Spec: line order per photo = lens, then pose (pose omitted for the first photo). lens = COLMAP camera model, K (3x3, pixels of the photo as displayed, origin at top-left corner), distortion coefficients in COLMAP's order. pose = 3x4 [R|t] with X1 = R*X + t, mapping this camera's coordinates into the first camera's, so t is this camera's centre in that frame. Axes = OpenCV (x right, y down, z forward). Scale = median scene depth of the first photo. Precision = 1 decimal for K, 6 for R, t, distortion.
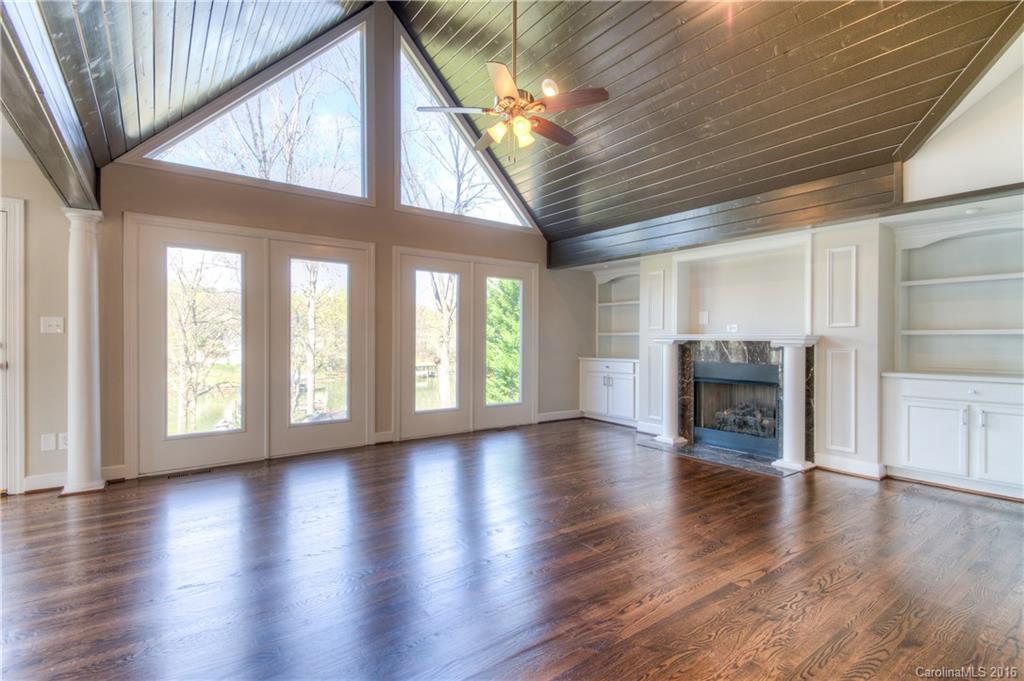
lens RADIAL K [[479.7, 0, 521.5], [0, 479.7, 332.1], [0, 0, 1]] dist [0.008192, -0.001576]
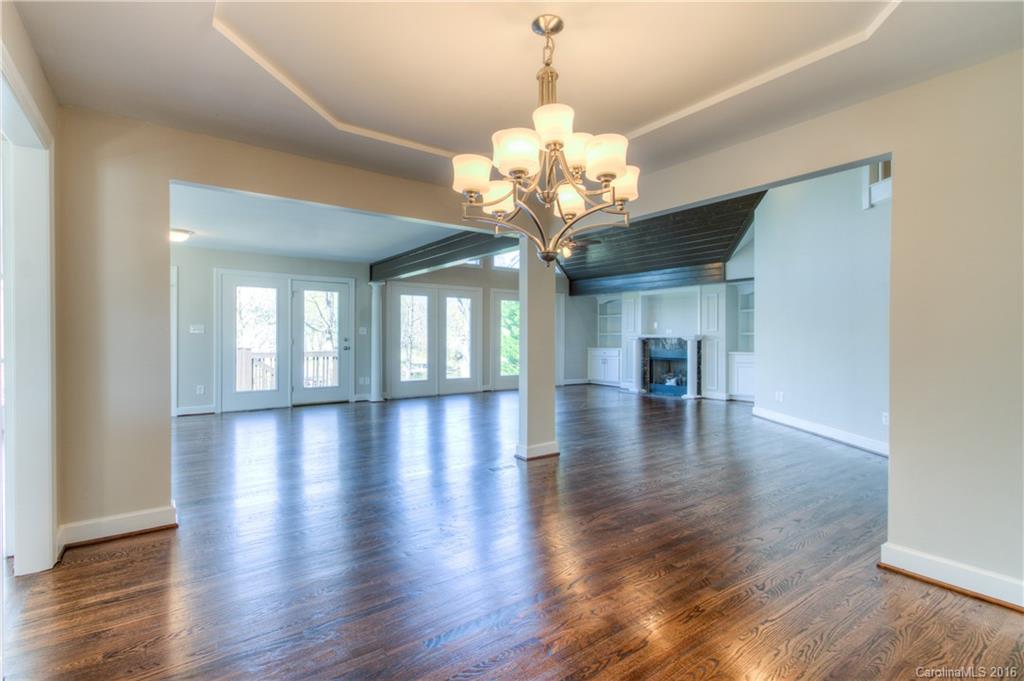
lens RADIAL K [[479.7, 0, 502.2], [0, 479.7, 335.1], [0, 0, 1]] dist [0.008192, -0.001576]
pose [[0.998867, -0.000543, -0.047581, -0.134085], [0.000972, 0.999959, 0.008978, -0.010974], [0.047574, -0.009014, 0.998827, -0.940455]]
